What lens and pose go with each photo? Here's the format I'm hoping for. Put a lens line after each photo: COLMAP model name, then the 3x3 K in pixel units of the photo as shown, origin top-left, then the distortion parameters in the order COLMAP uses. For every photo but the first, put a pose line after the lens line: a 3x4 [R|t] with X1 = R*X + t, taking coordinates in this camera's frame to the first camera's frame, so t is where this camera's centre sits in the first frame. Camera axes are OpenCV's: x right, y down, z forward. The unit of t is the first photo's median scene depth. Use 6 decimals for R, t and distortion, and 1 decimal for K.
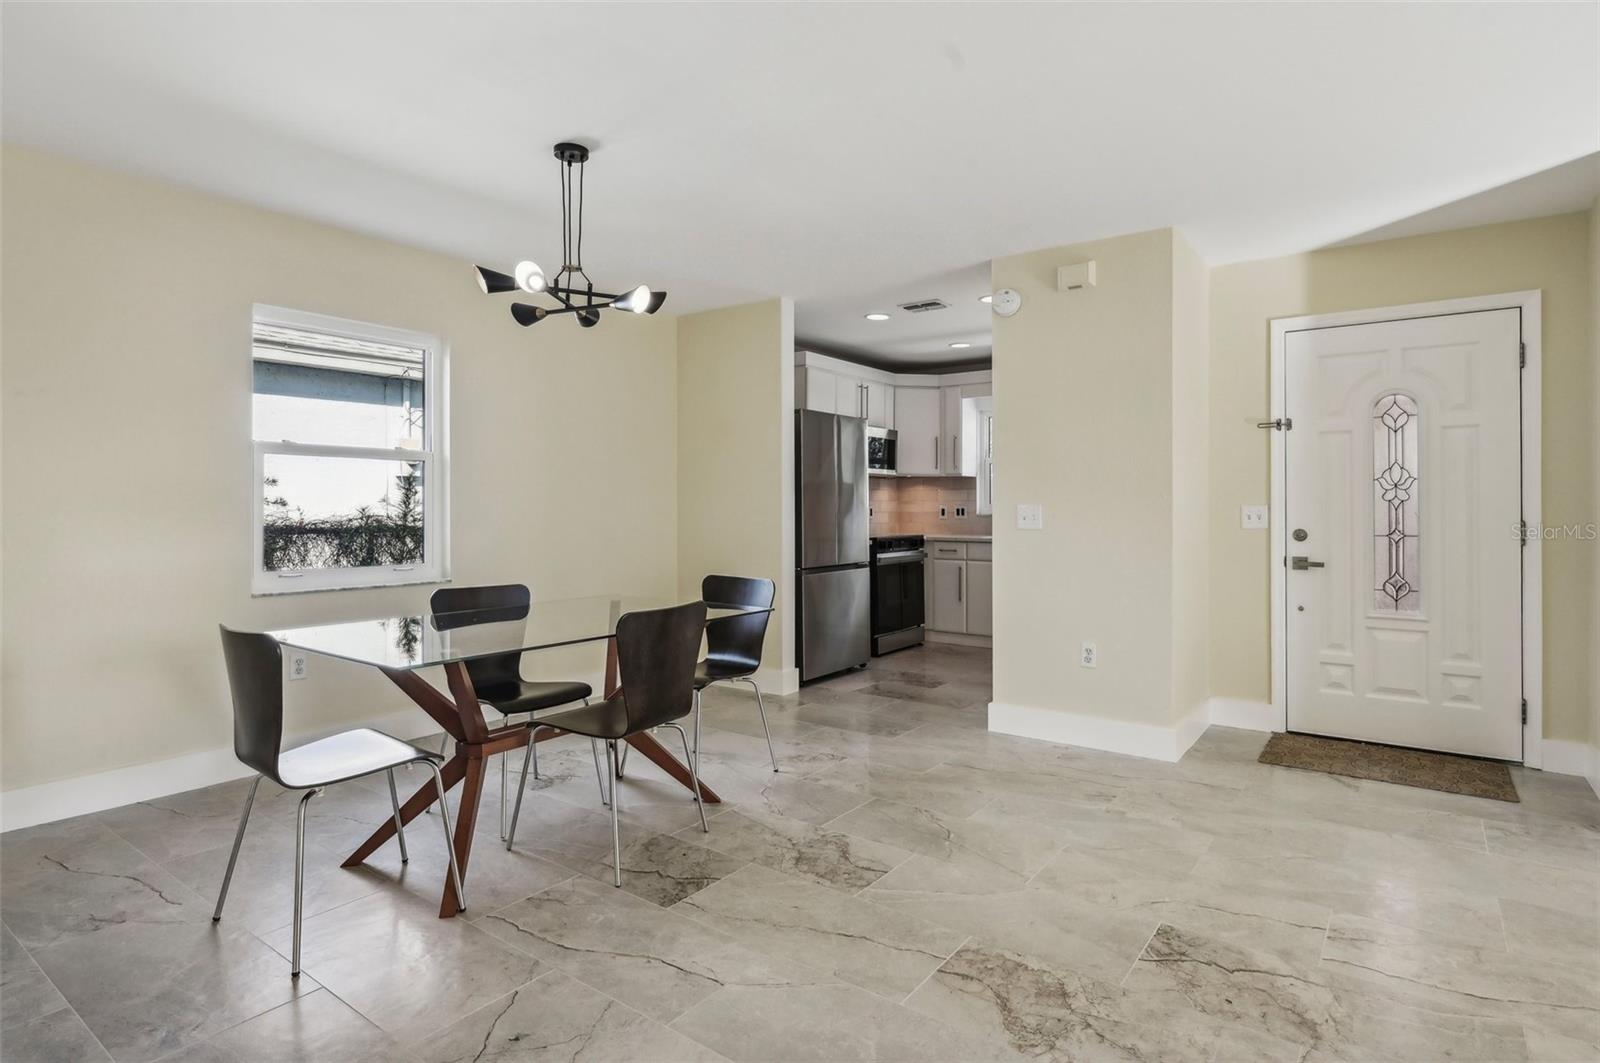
lens RADIAL K [[827.6, 0, 798.9], [0, 827.6, 504.8], [0, 0, 1]] dist [-0.002600, 0.000400]
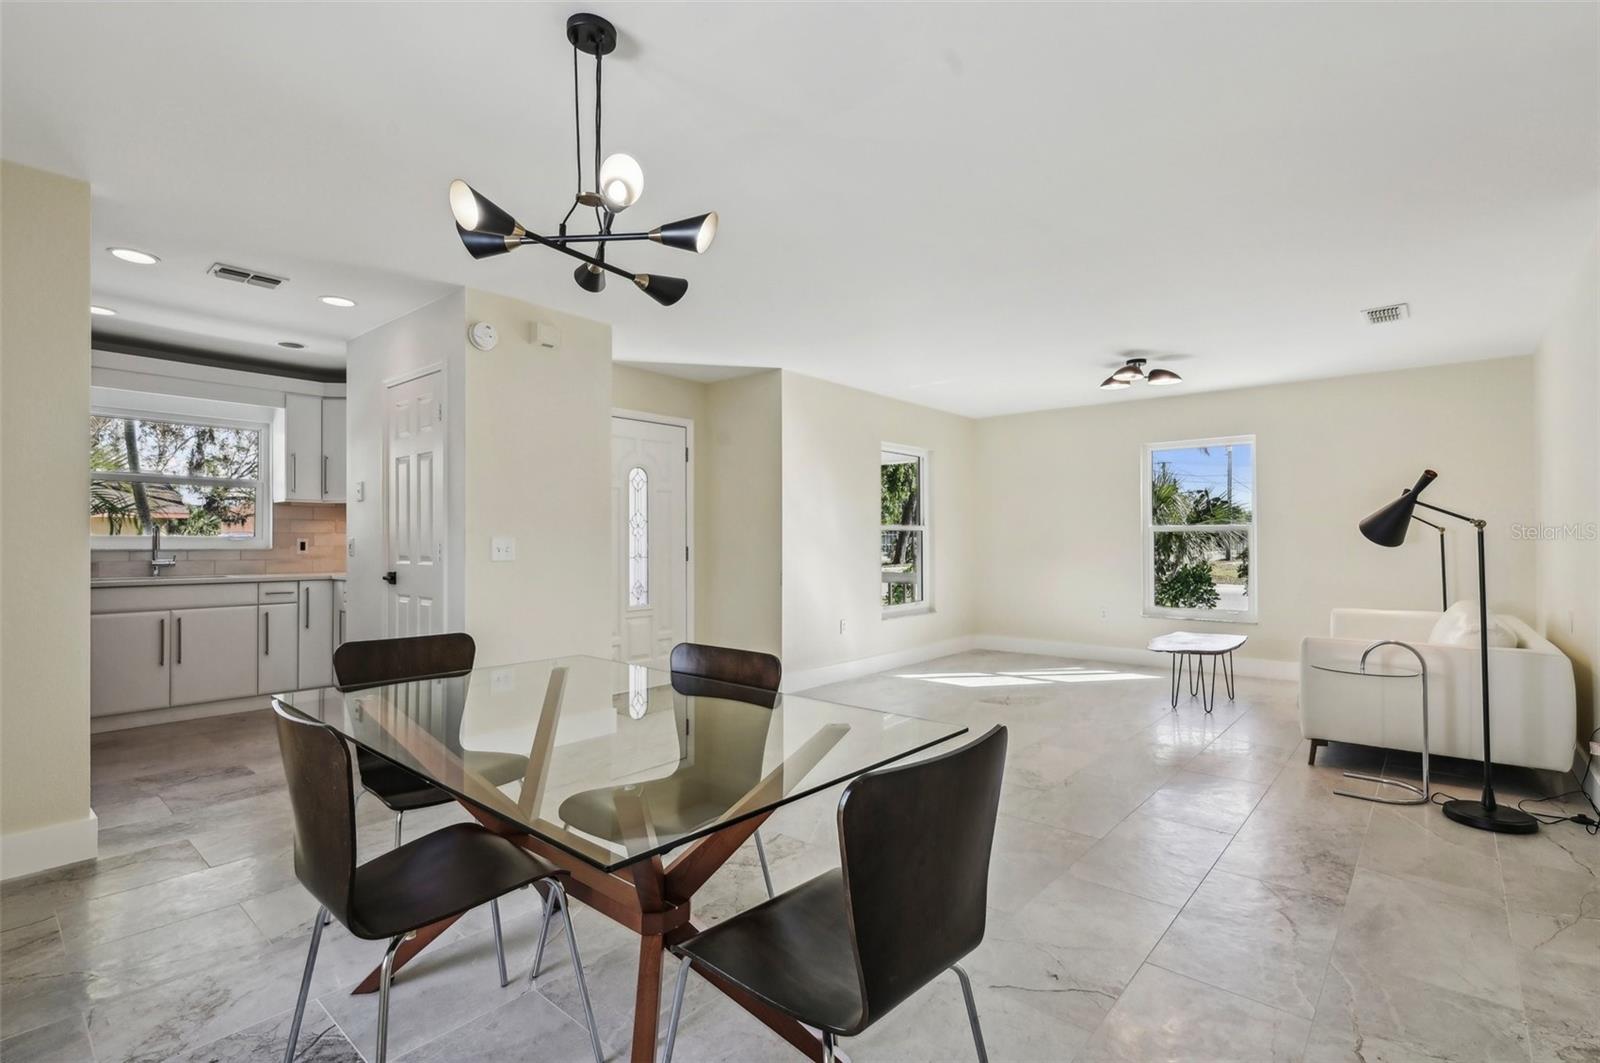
lens RADIAL K [[733.7, 0, 786.1], [0, 733.7, 541.2], [0, 0, 1]] dist [0.003460, -0.000100]
pose [[0.096020, -0.002631, 0.995376, -0.455066], [-0.002743, 0.999992, 0.002907, 0.000930], [-0.995376, -0.003009, 0.096012, 0.418851]]
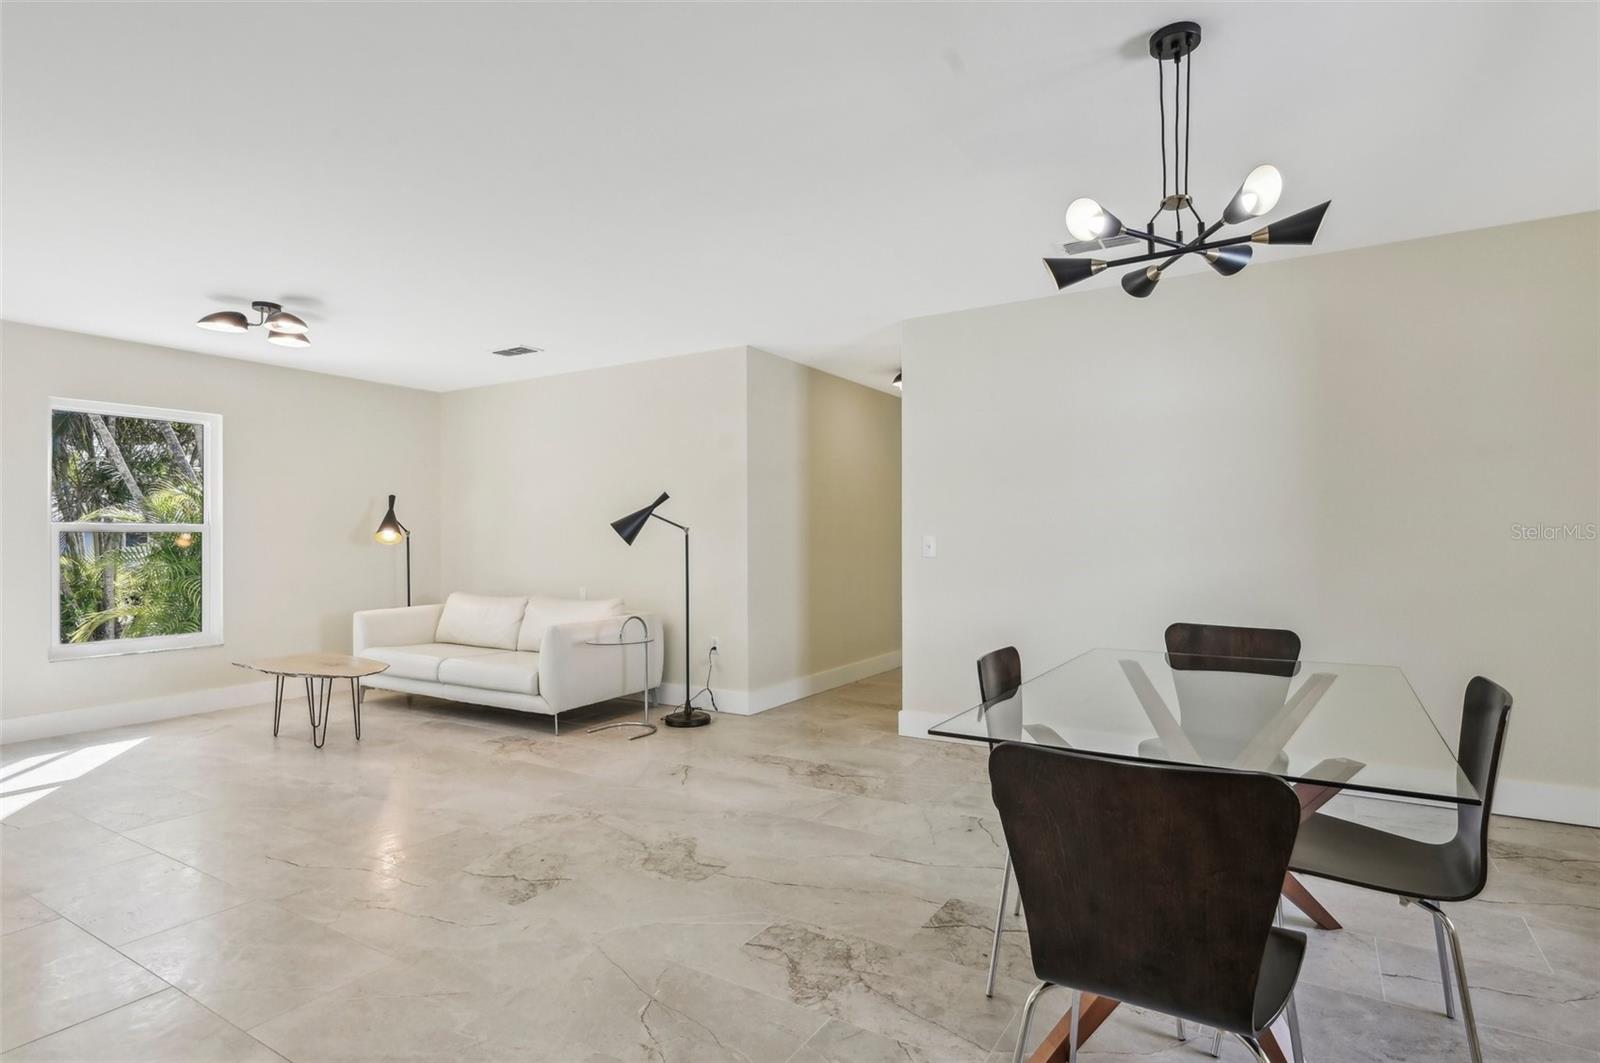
lens RADIAL K [[827.6, 0, 814.7], [0, 827.6, 533.9], [0, 0, 1]] dist [-0.002600, 0.000400]
pose [[-0.996359, 0.002225, -0.085224, 0.082970], [0.003146, 0.999938, -0.010684, 0.002460], [0.085195, -0.010913, -0.996304, 0.923908]]
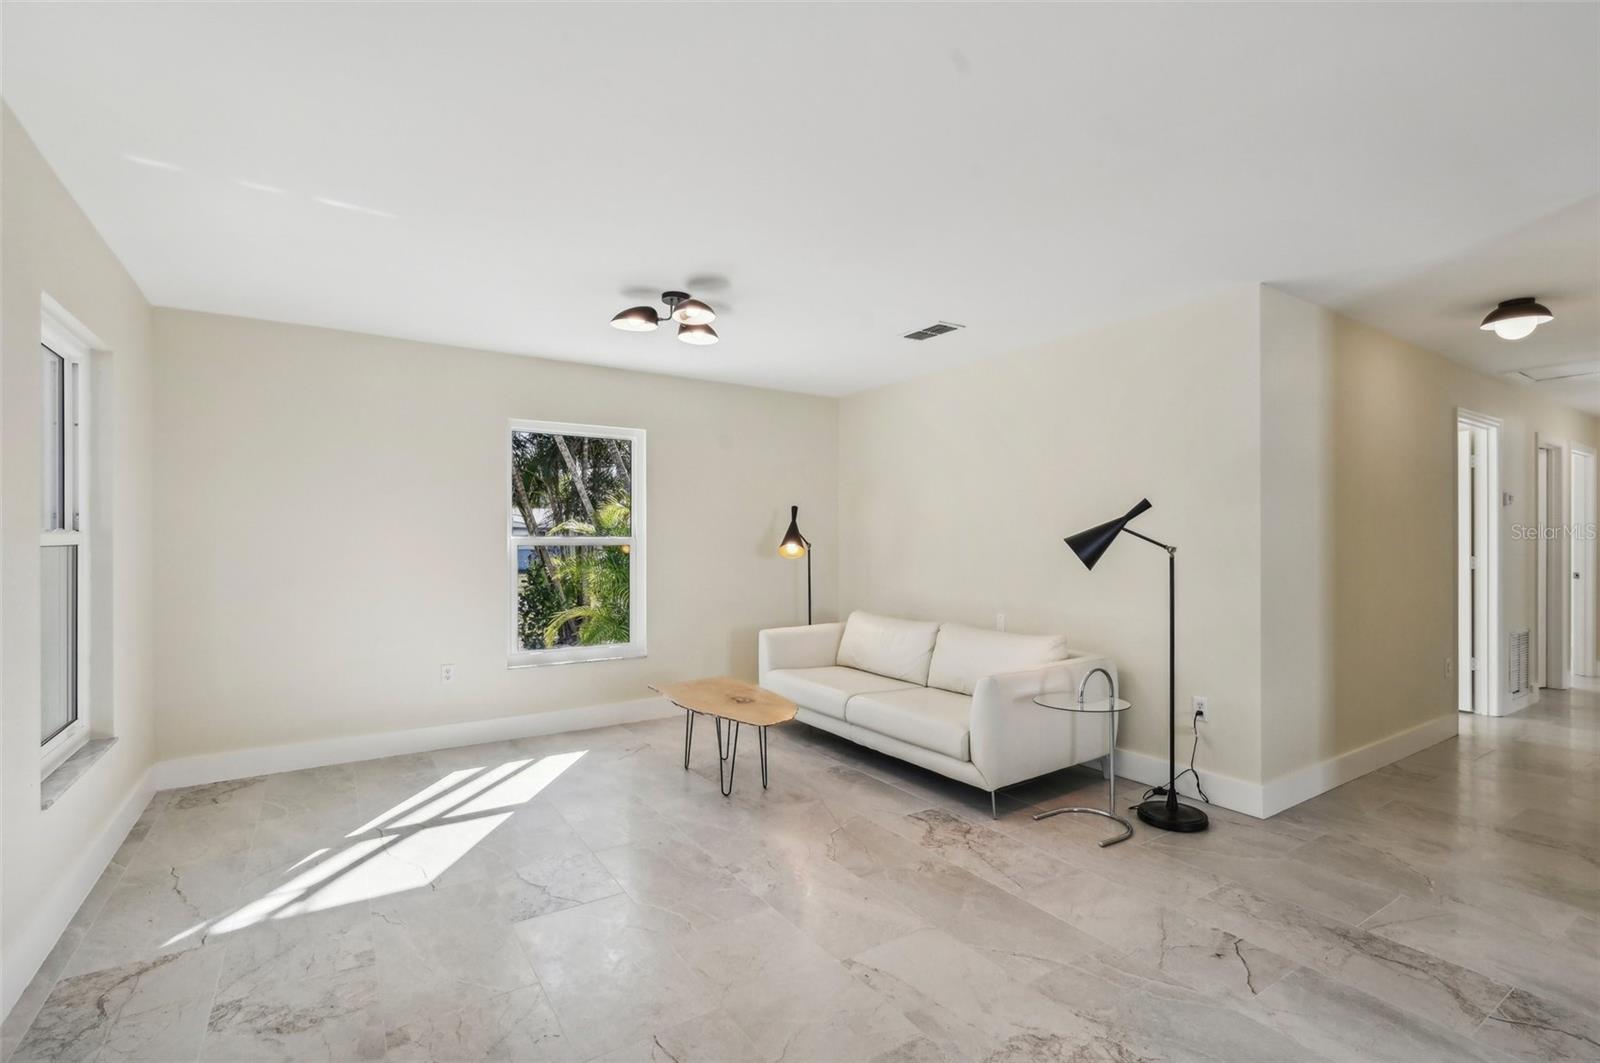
lens RADIAL K [[733.7, 0, 805.3], [0, 733.7, 539.6], [0, 0, 1]] dist [0.003460, -0.000100]
pose [[-0.937263, -0.001781, 0.348619, 0.222869], [-0.003546, 0.999984, -0.004426, -0.017840], [-0.348605, -0.005385, -0.937254, 0.625582]]
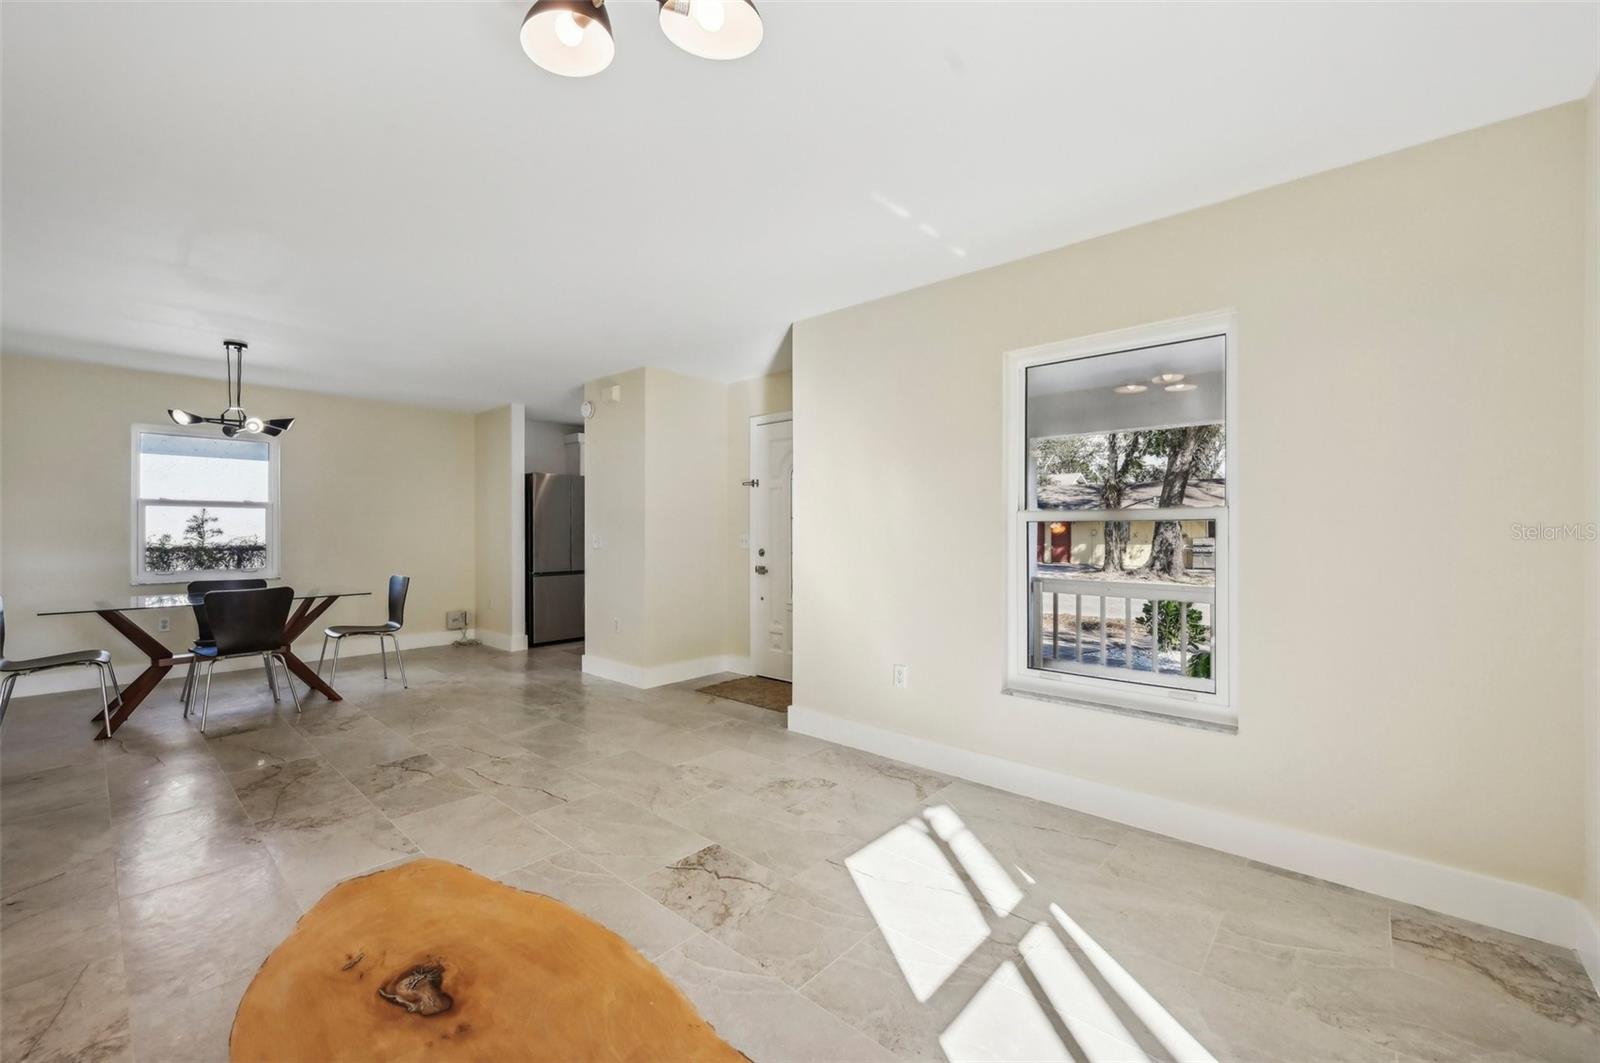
lens RADIAL K [[643.5, 0, 803.3], [0, 643.5, 520.0], [0, 0, 1]] dist [0.000830, 0.000666]
pose [[0.996051, -0.002410, -0.088753, 0.652907], [0.001290, 0.999919, -0.012678, -0.008349], [0.088776, 0.012514, 0.995973, -0.192177]]
